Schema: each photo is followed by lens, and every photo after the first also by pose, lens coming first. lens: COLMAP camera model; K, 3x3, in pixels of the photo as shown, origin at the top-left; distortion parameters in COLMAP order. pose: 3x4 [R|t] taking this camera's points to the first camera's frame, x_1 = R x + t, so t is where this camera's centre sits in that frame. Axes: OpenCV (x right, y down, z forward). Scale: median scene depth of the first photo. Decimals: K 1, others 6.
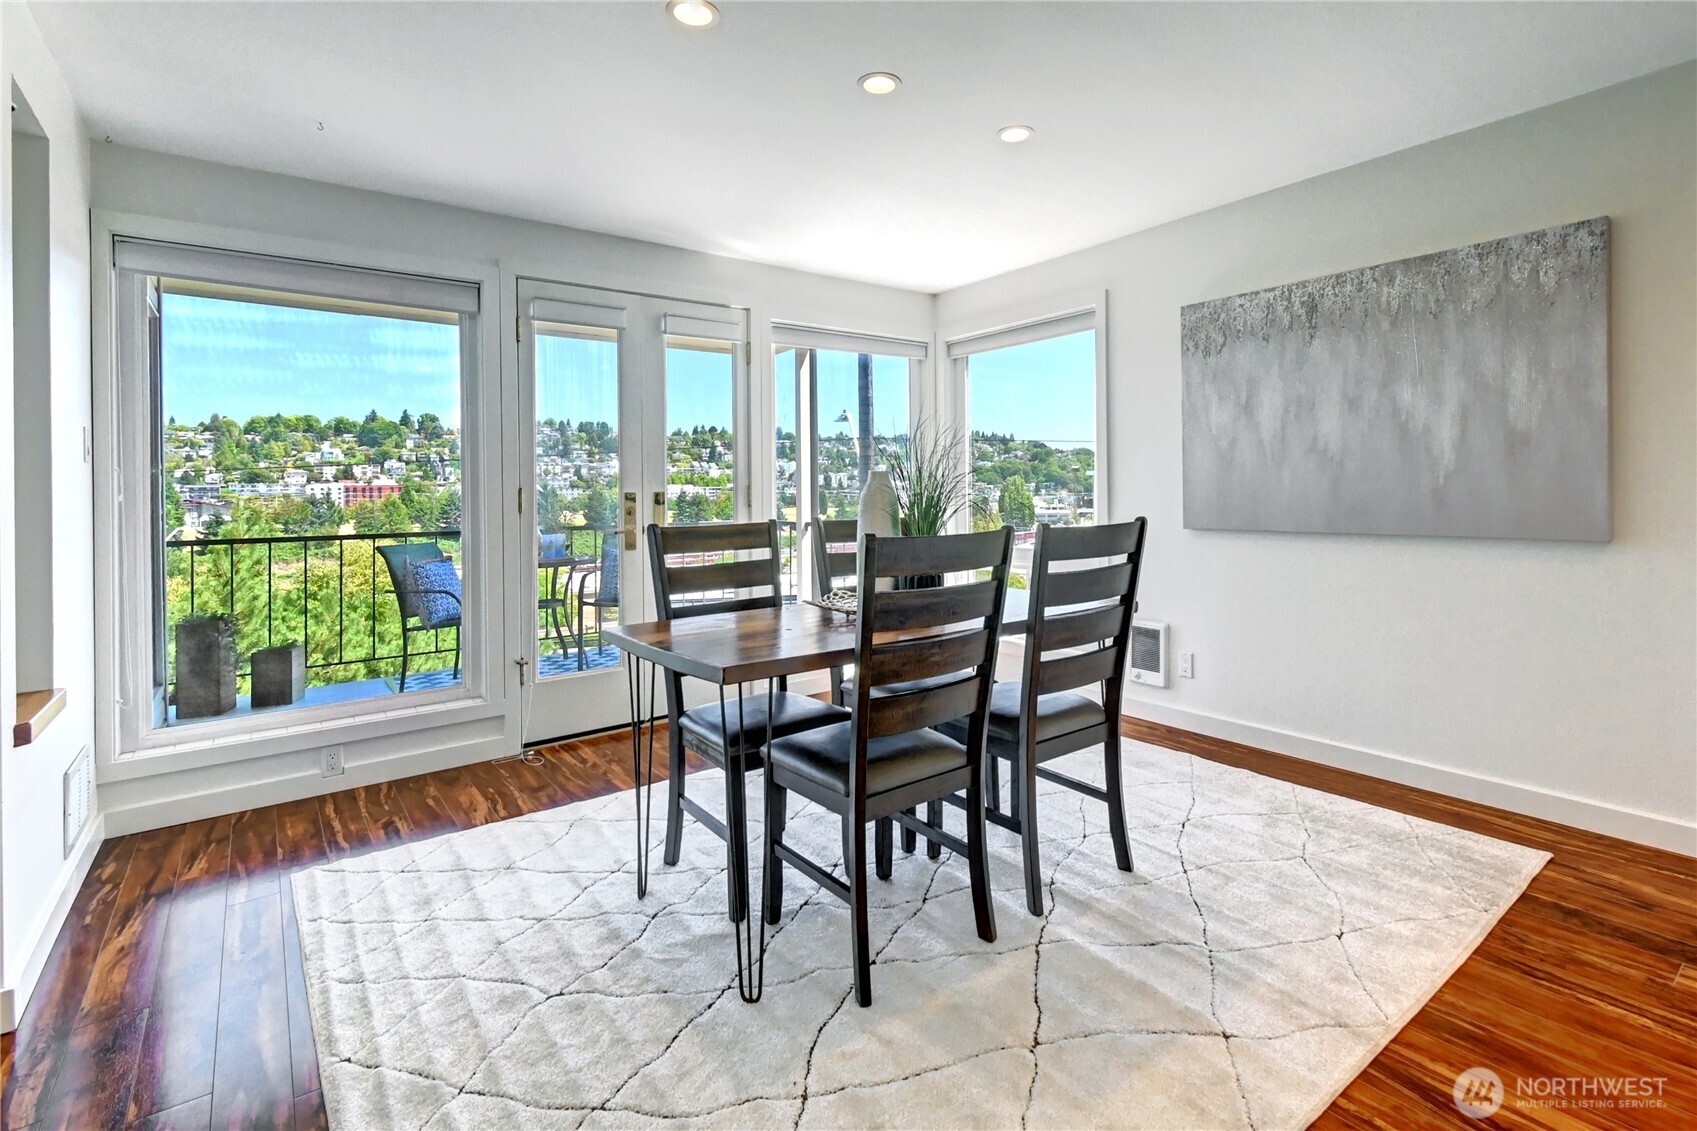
lens RADIAL K [[799.7, 0, 882.6], [0, 799.7, 485.6], [0, 0, 1]] dist [0.001361, 0.000183]
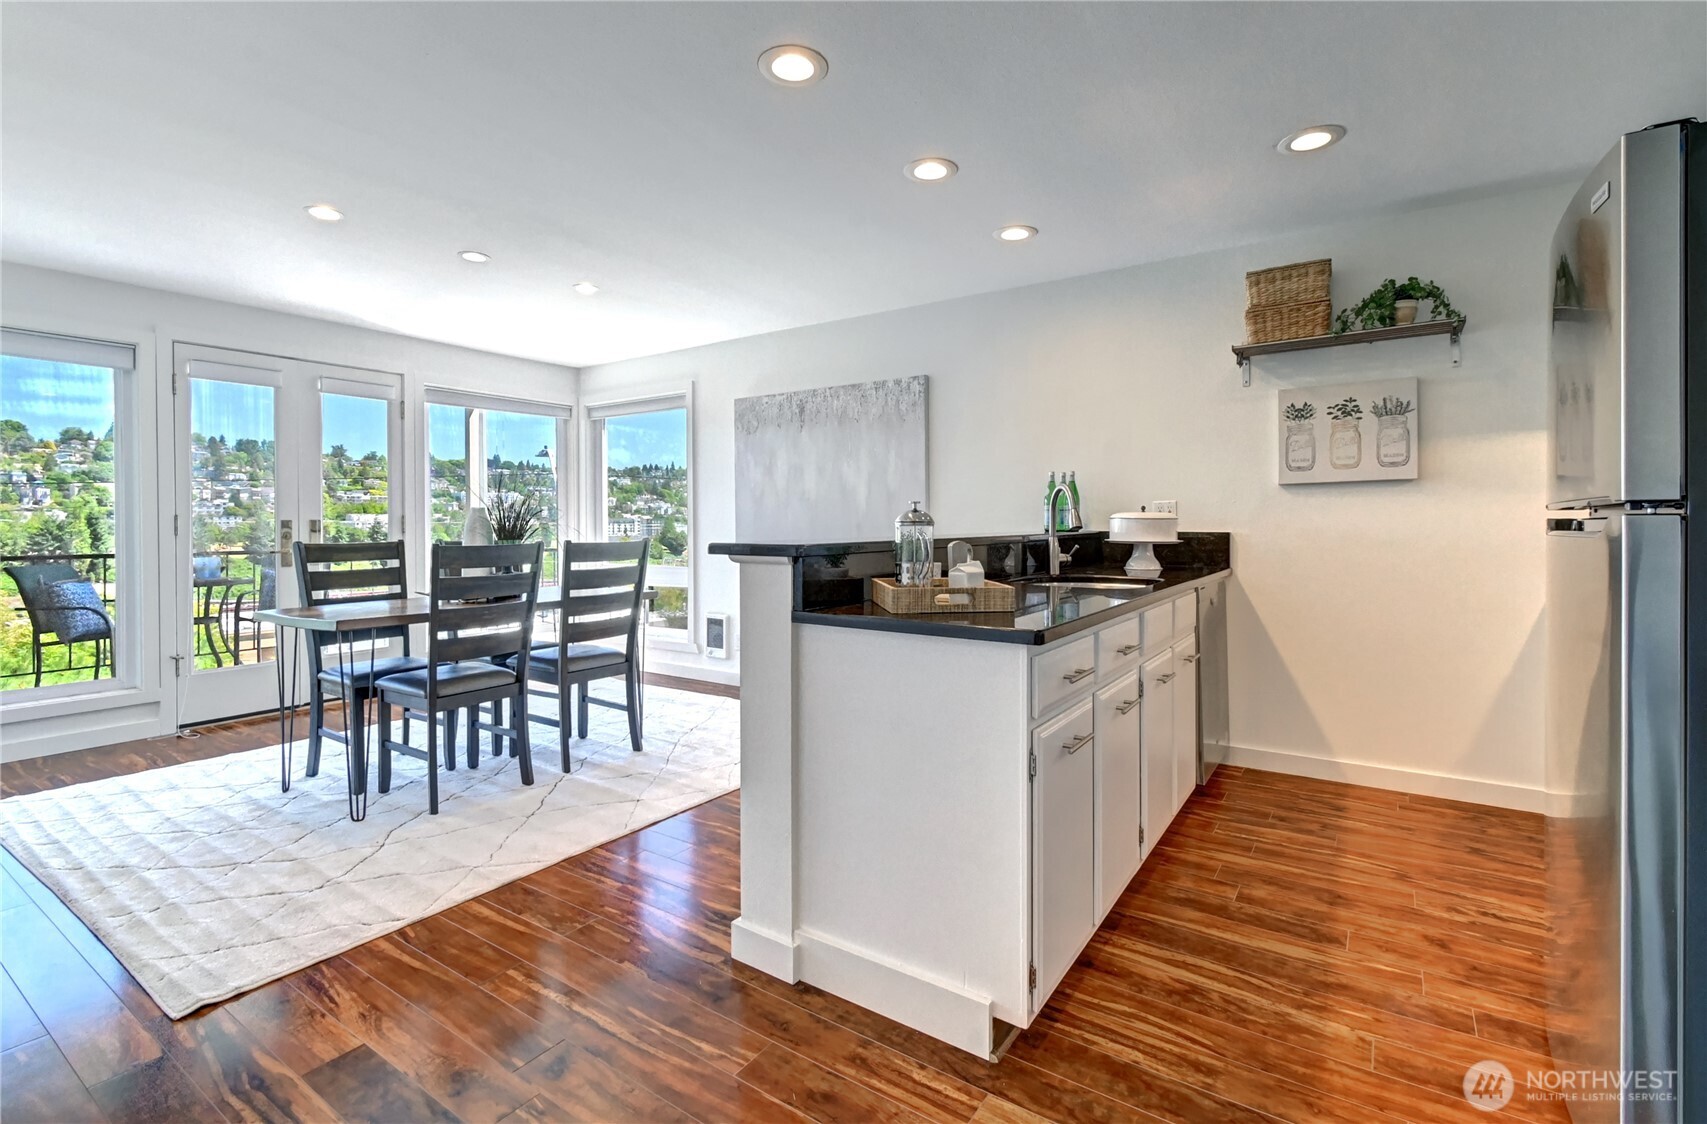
lens RADIAL K [[765.4, 0, 874.6], [0, 765.4, 533.6], [0, 0, 1]] dist [0.017582, -0.008295]
pose [[0.946701, 0.008060, 0.322013, 0.205517], [-0.013677, 0.999791, 0.015185, -0.000945], [-0.321823, -0.018779, 0.946614, -0.533740]]
